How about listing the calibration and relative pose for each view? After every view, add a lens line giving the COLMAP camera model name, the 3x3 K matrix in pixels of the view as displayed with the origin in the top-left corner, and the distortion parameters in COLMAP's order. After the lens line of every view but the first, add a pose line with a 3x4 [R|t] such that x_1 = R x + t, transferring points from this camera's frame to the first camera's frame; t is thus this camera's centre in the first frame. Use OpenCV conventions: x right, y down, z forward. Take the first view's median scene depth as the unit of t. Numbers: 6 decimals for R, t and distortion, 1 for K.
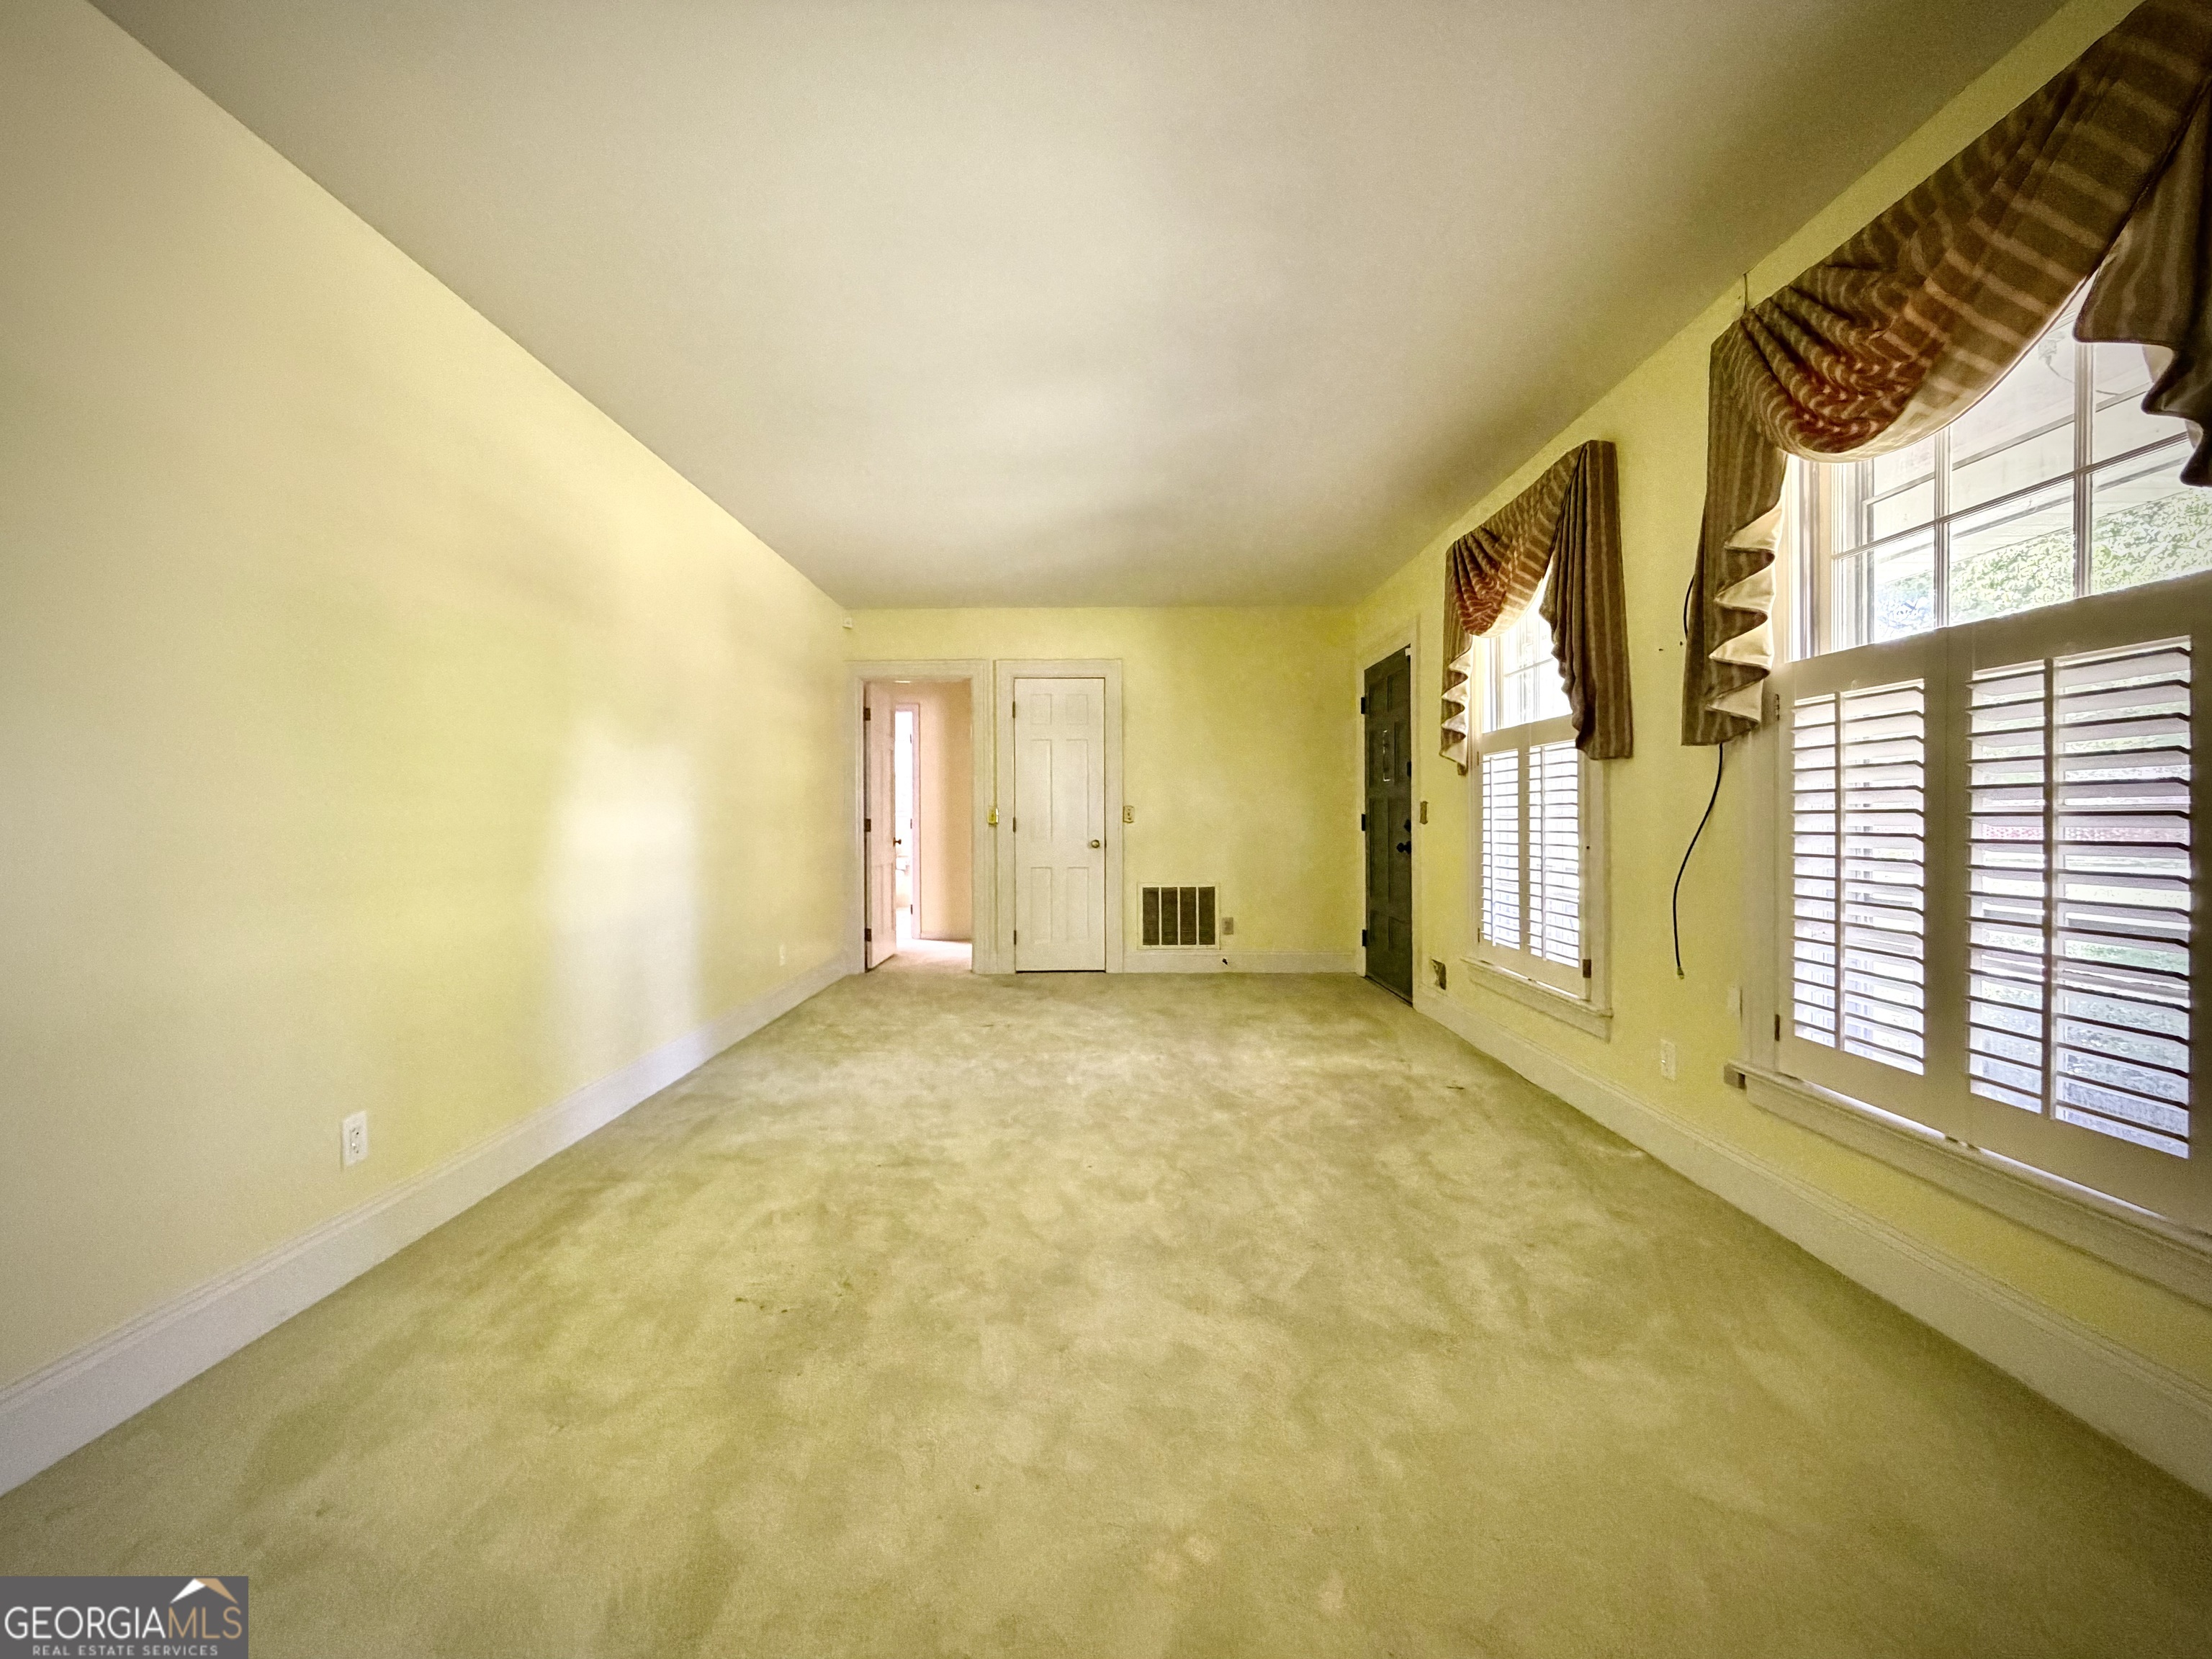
lens RADIAL K [[884.3, 0, 1102.0], [0, 884.3, 822.5], [0, 0, 1]] dist [-0.000797, 0.000526]
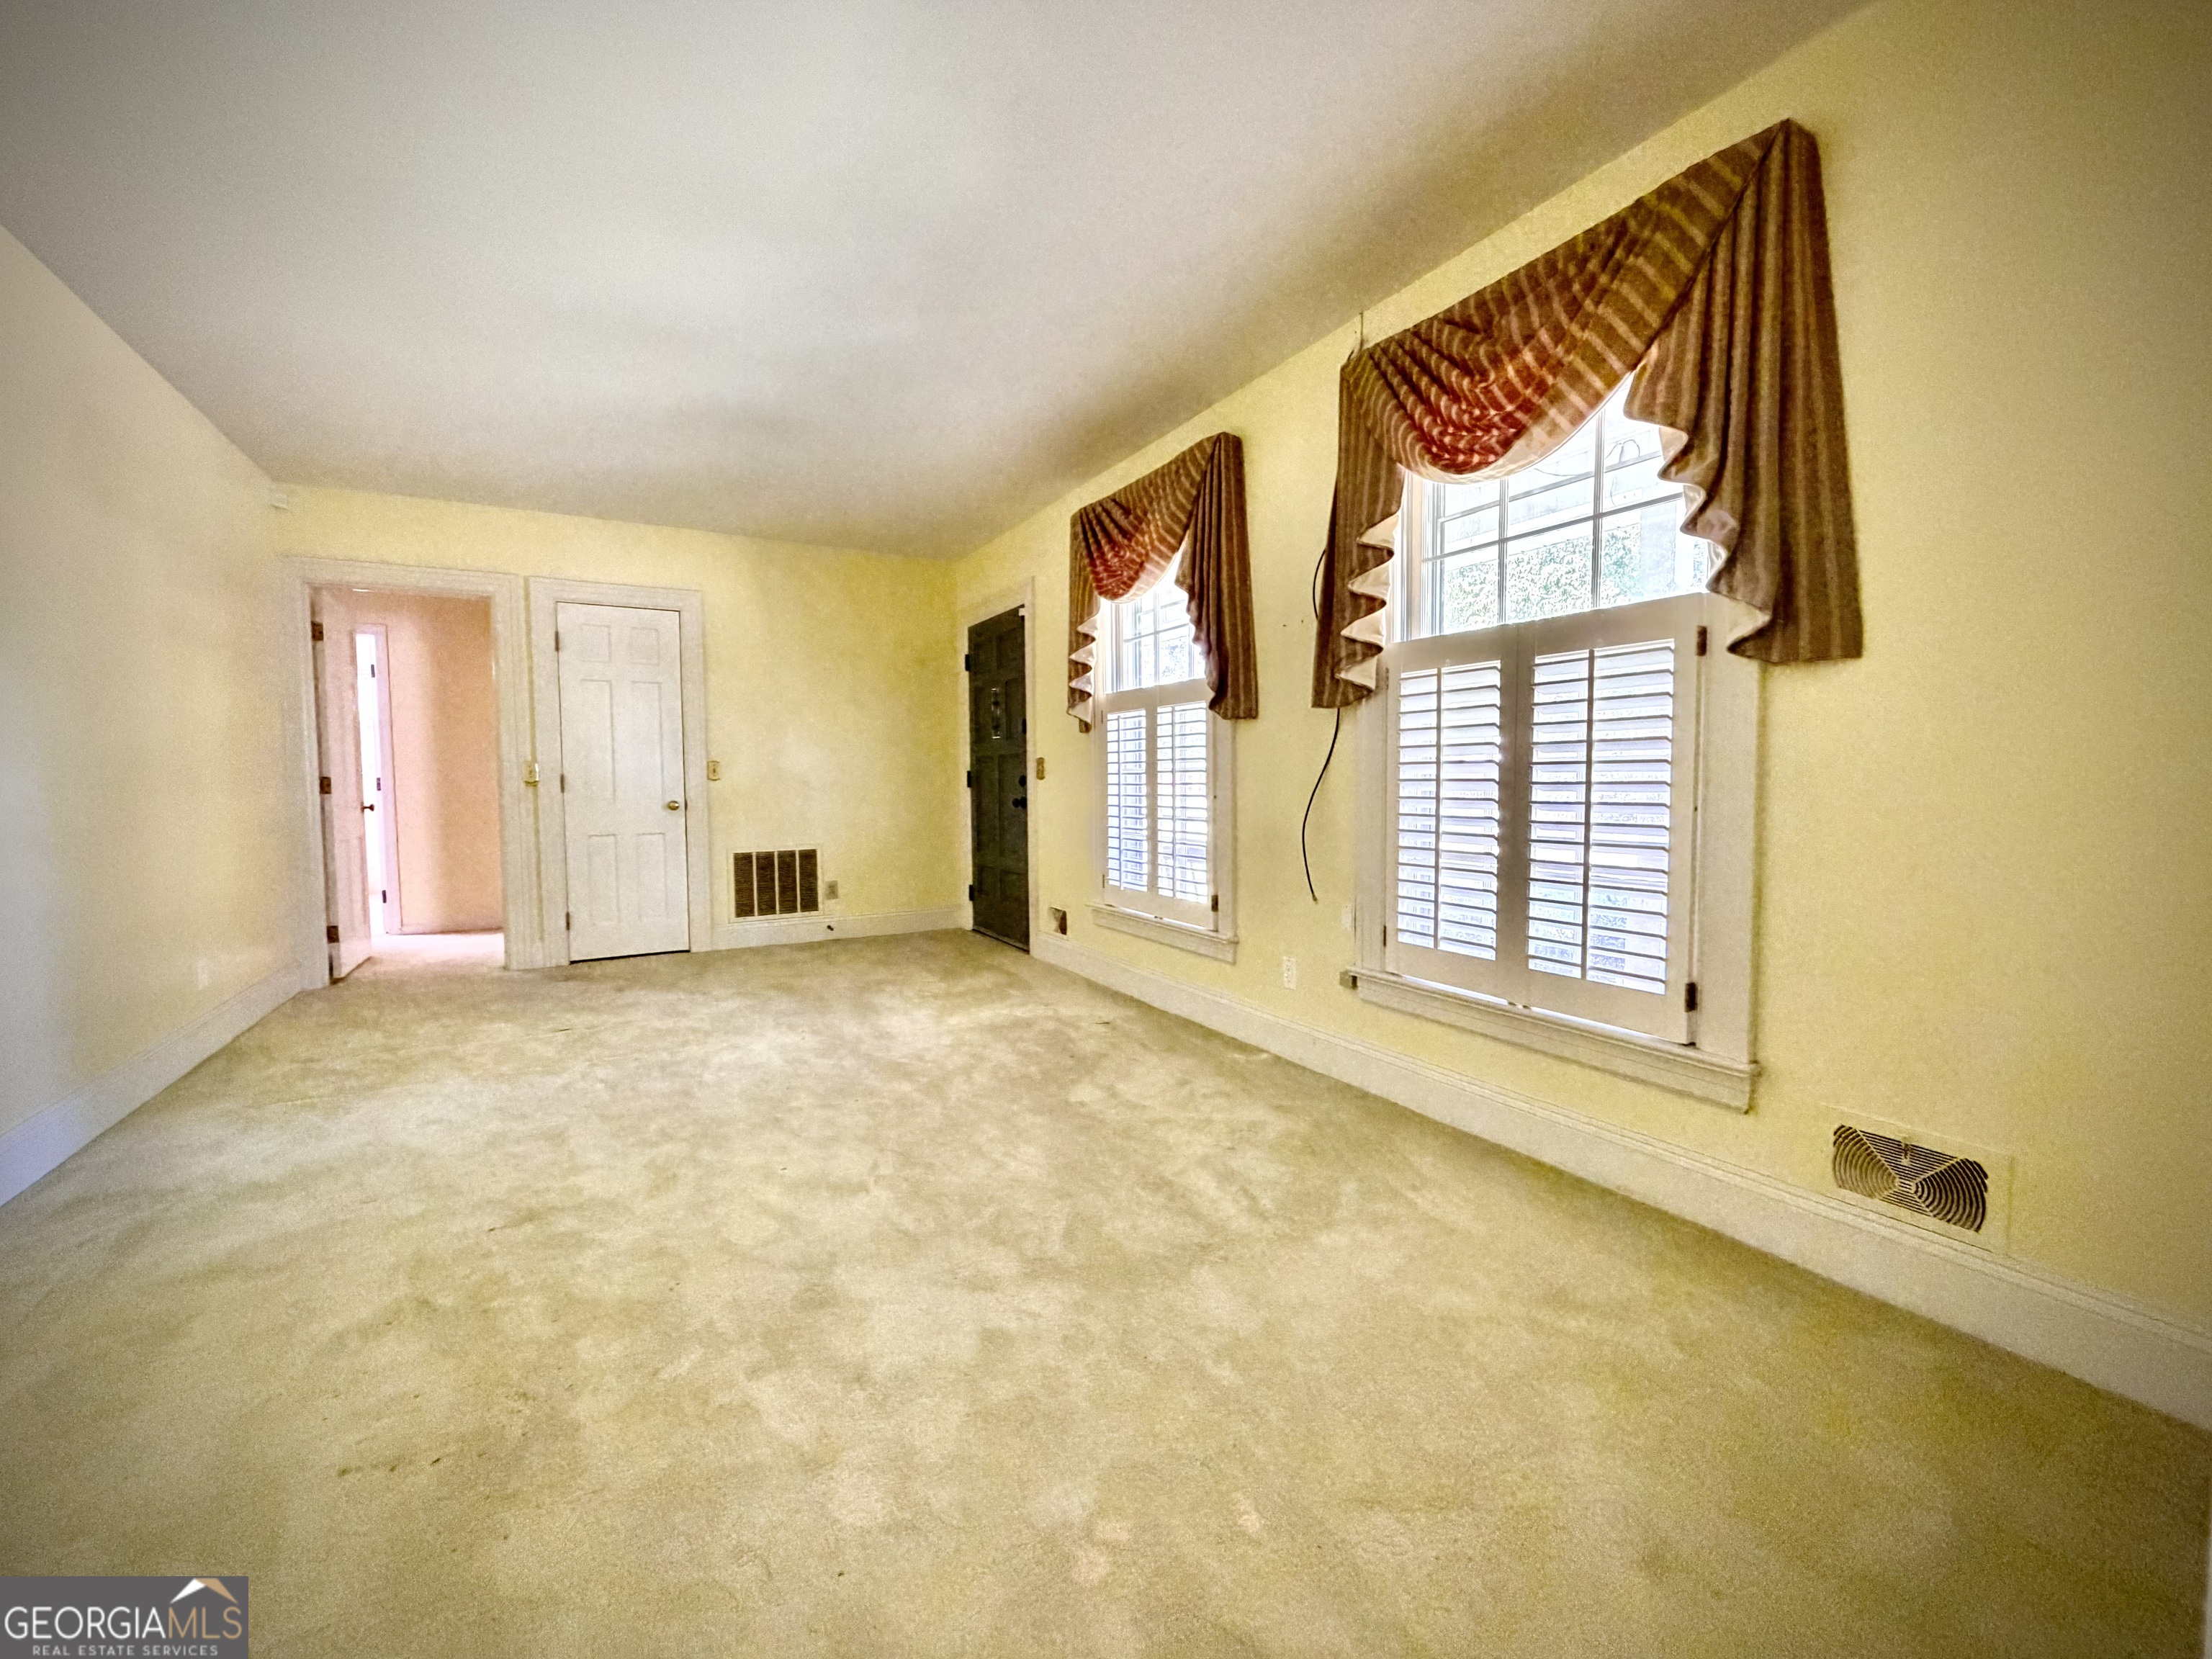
lens RADIAL K [[884.3, 0, 1102.0], [0, 884.3, 822.5], [0, 0, 1]] dist [-0.000797, 0.000526]
pose [[0.867324, -0.026738, 0.497025, -0.143385], [0.005130, 0.998983, 0.044790, 0.009427], [-0.497717, -0.036297, 0.866580, 0.087875]]
